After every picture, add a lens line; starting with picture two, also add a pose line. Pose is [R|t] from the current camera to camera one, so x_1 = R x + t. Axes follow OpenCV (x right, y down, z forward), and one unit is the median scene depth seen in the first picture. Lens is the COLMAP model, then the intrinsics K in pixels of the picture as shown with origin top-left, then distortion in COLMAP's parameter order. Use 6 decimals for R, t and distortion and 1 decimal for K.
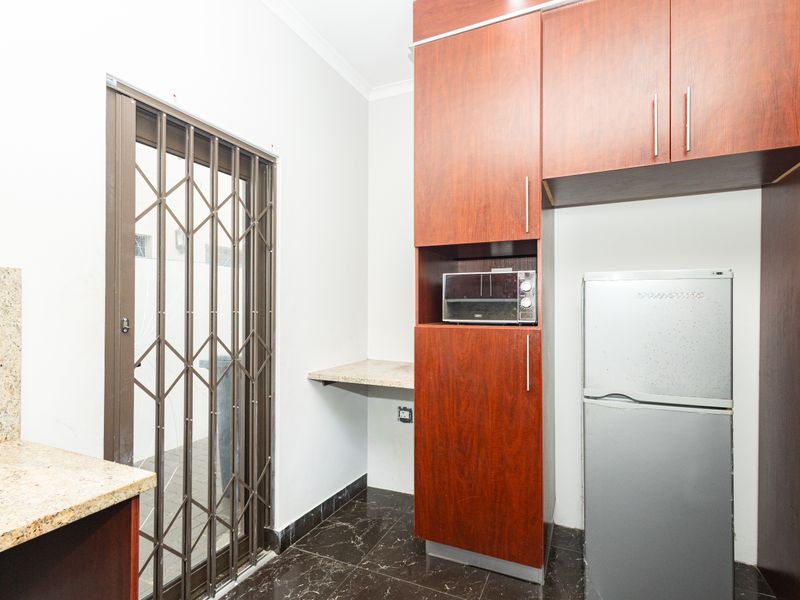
lens RADIAL K [[415.0, 0, 397.1], [0, 415.0, 296.7], [0, 0, 1]] dist [0.000178, -0.000248]
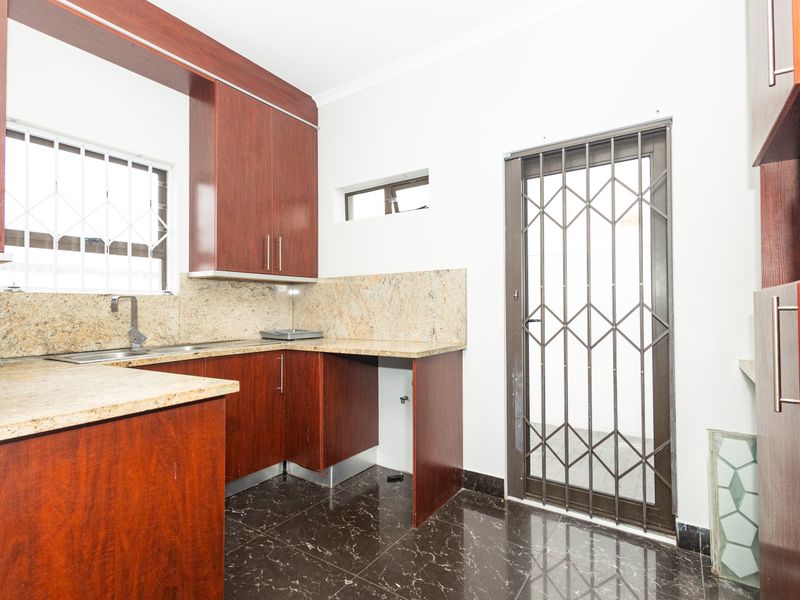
lens RADIAL K [[415.0, 0, 397.1], [0, 415.0, 296.7], [0, 0, 1]] dist [0.000178, -0.000248]
pose [[-0.180883, -0.034545, -0.982898, 0.972843], [0.028771, 0.998769, -0.040397, 0.116666], [0.983084, -0.035586, -0.179666, 0.750205]]
